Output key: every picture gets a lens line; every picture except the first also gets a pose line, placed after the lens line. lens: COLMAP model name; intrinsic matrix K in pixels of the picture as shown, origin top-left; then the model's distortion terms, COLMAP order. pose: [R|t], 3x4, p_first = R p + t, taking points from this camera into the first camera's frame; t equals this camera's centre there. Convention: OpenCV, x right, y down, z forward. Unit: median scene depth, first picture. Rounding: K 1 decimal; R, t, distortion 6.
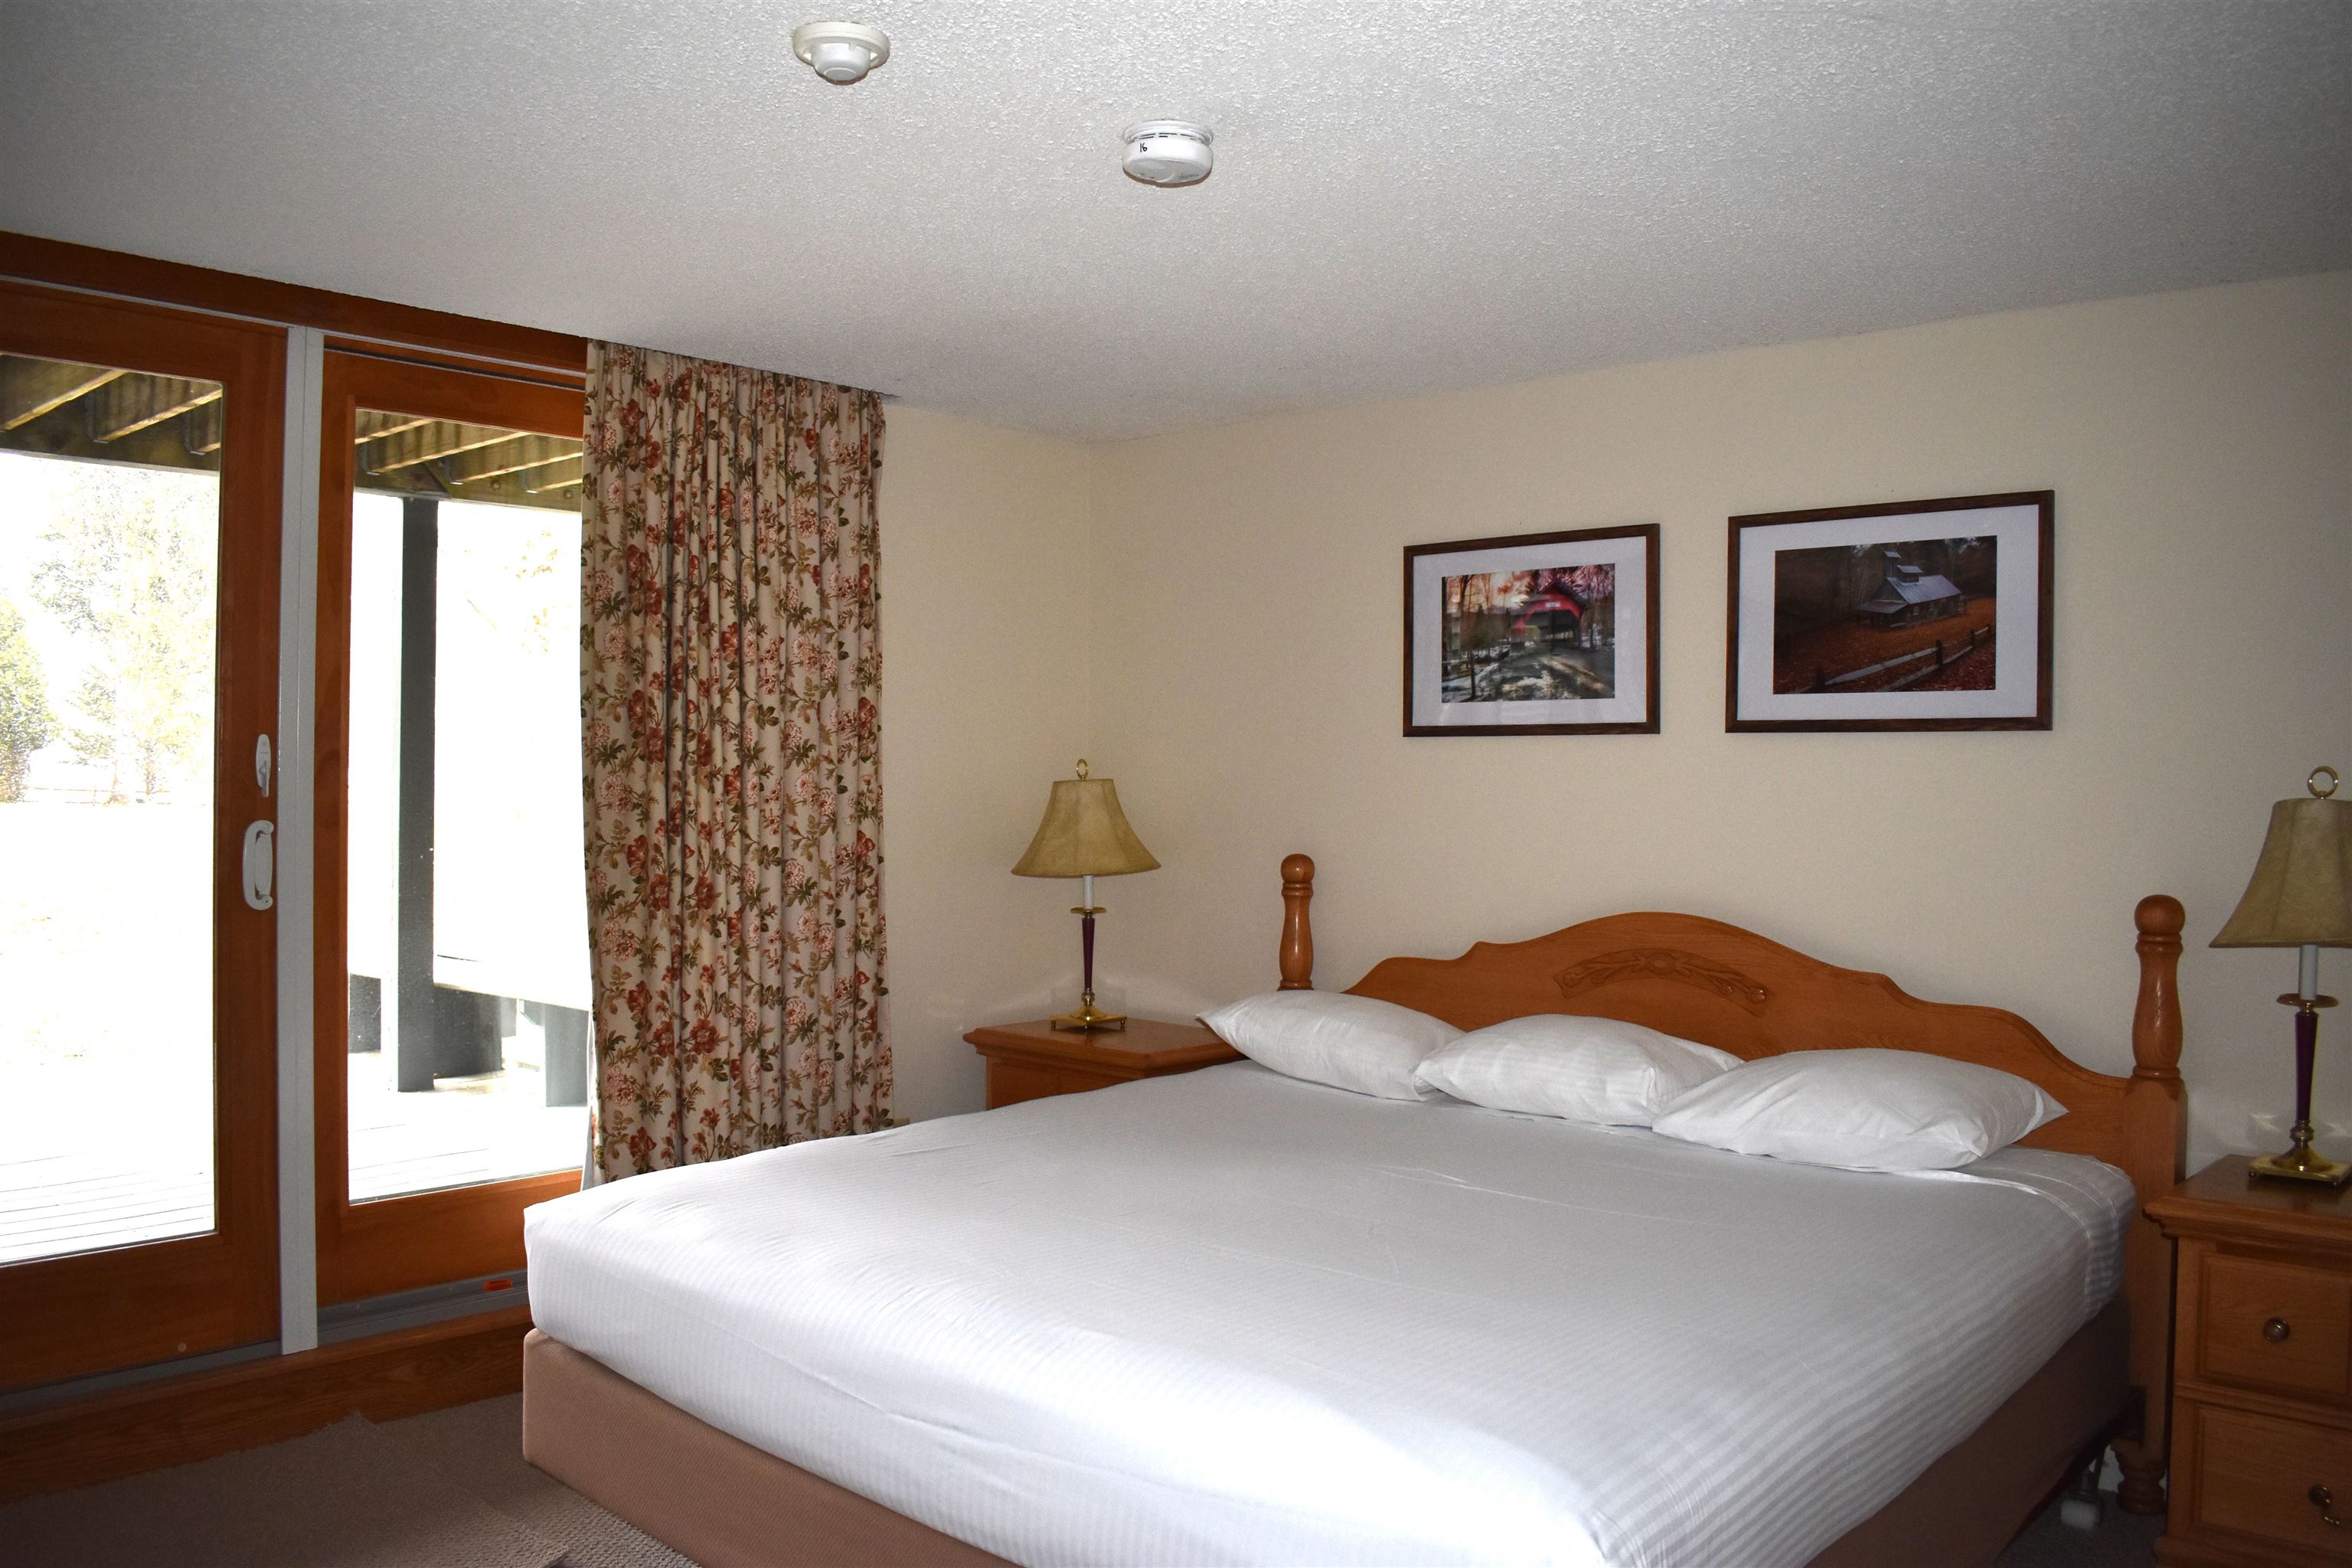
lens RADIAL K [[1882.5, 0, 1176.0], [0, 1882.5, 784.0], [0, 0, 1]] dist [-0.089243, 0.005448]
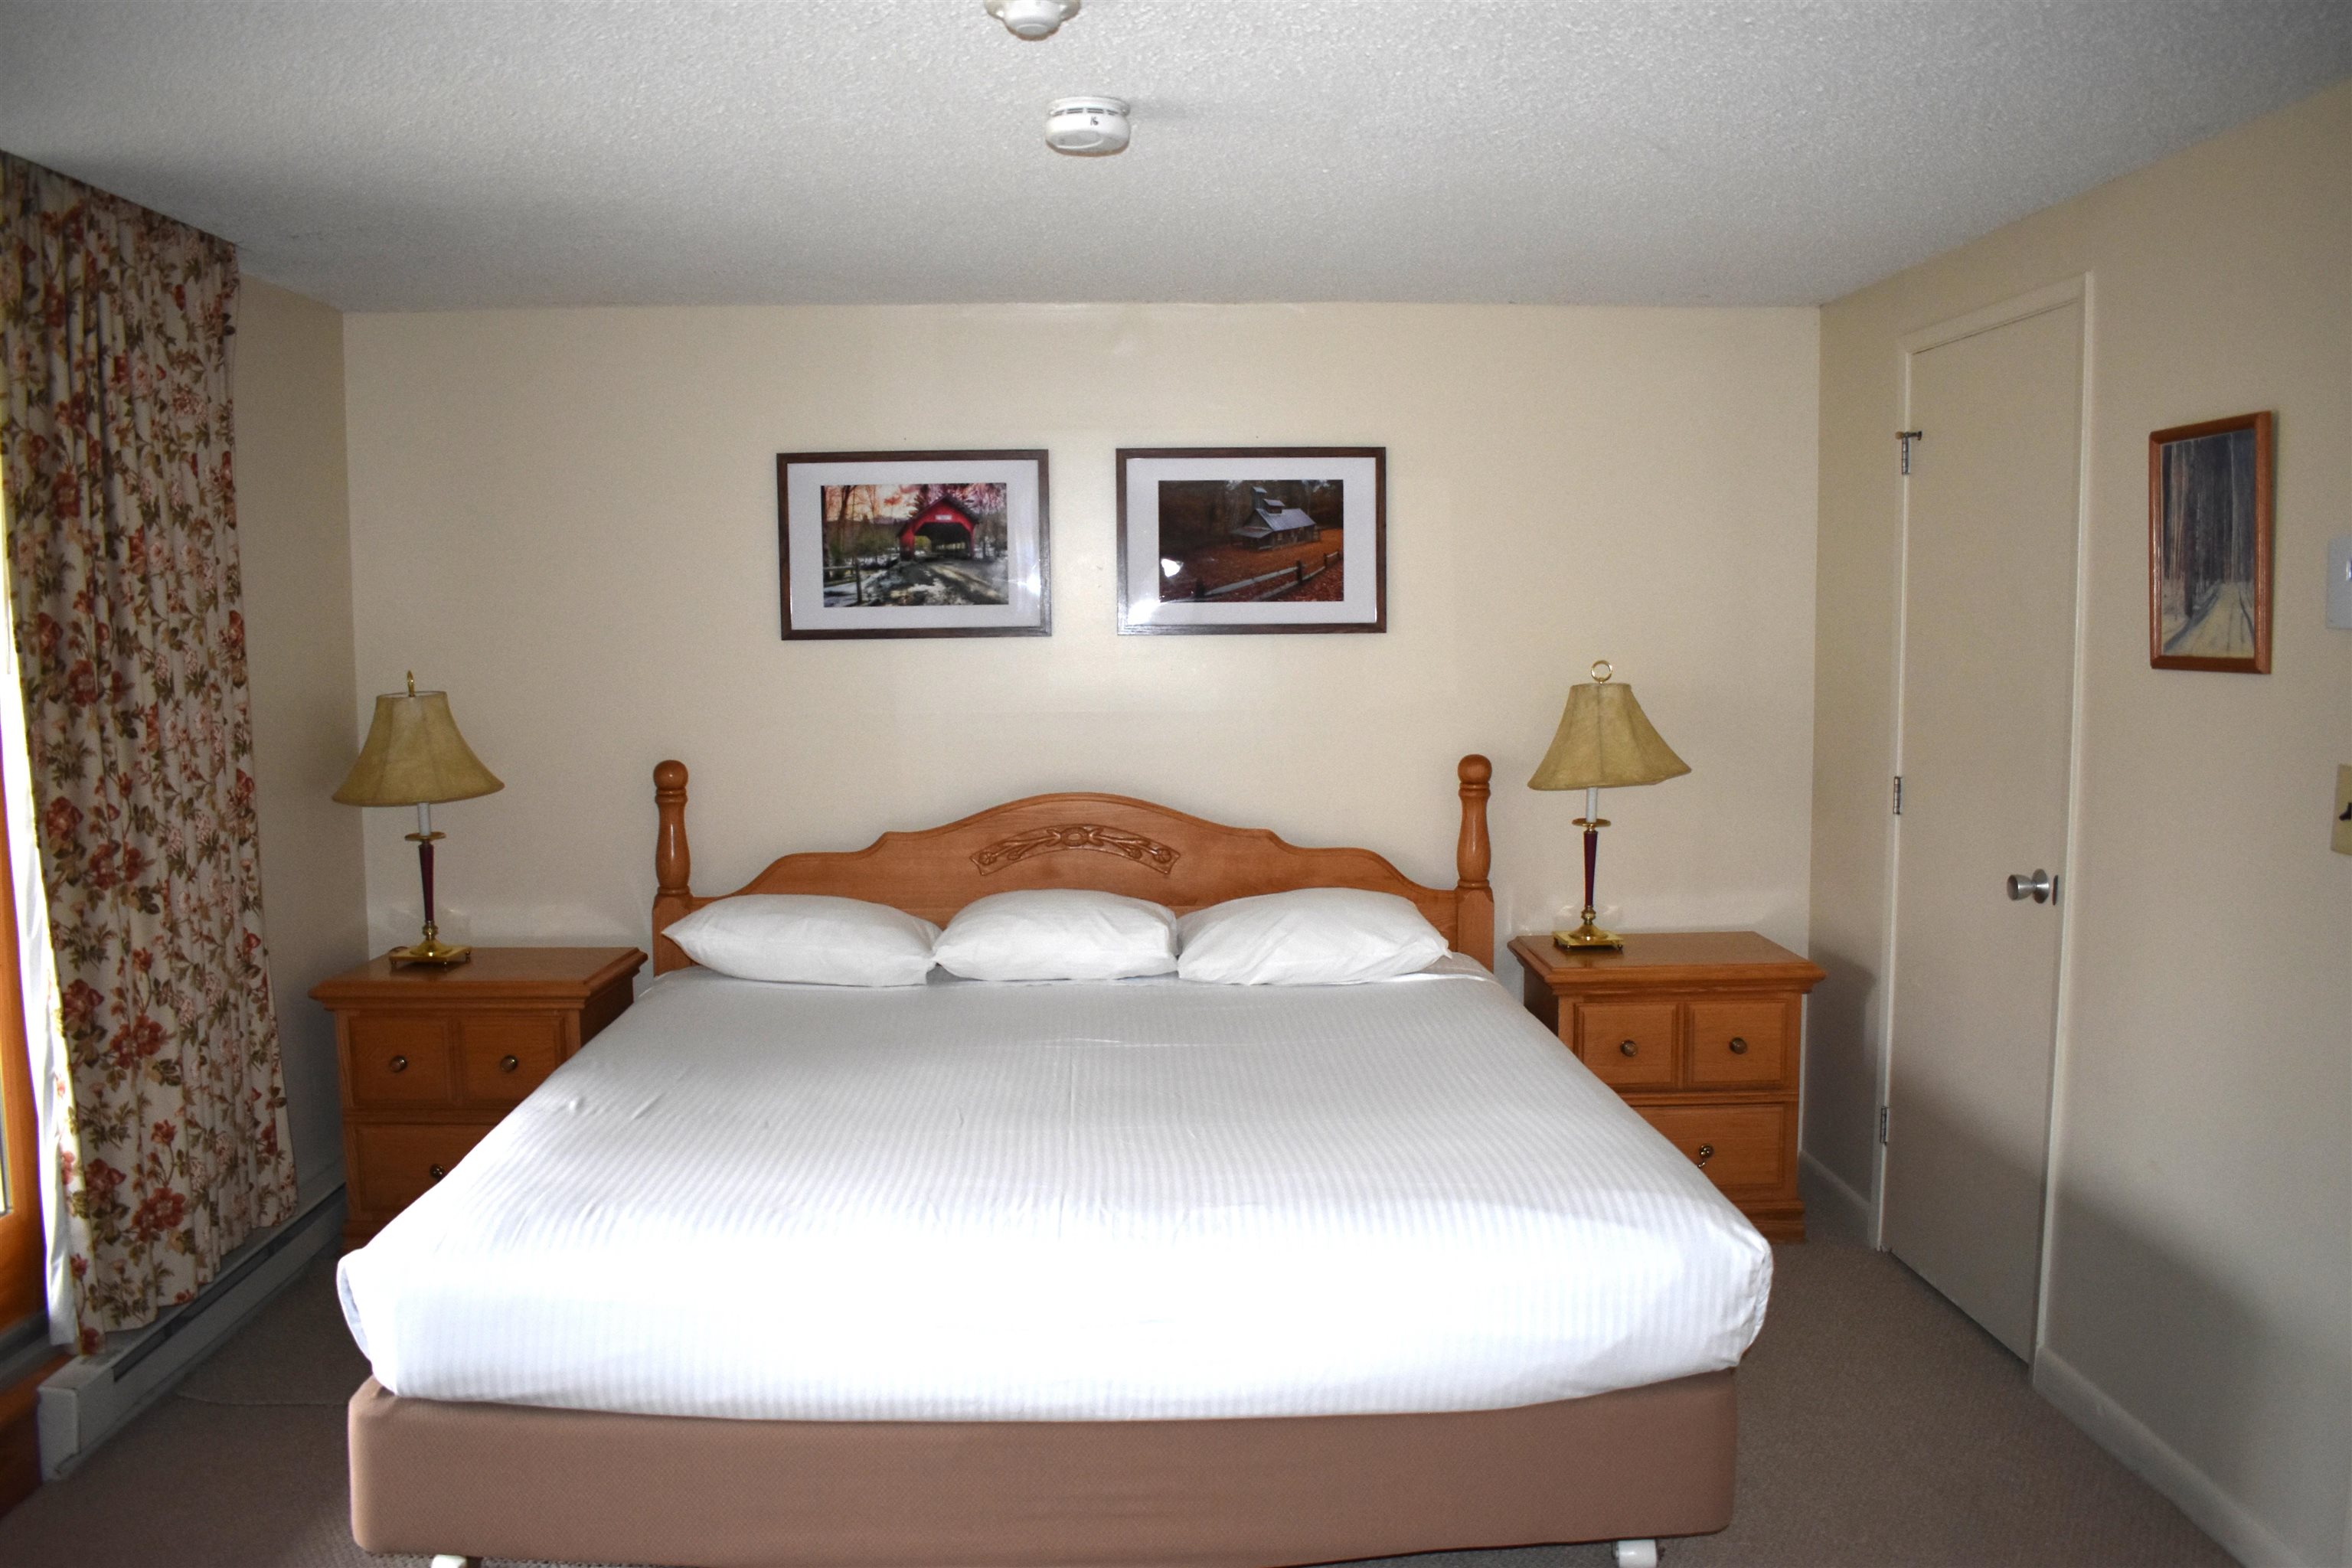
lens RADIAL K [[1882.5, 0, 1176.0], [0, 1882.5, 784.0], [0, 0, 1]] dist [-0.089243, 0.005448]
pose [[0.717675, -0.076208, 0.692195, -0.472343], [0.018176, 0.995705, 0.090777, -0.038681], [-0.696140, -0.052567, 0.715978, 0.121233]]
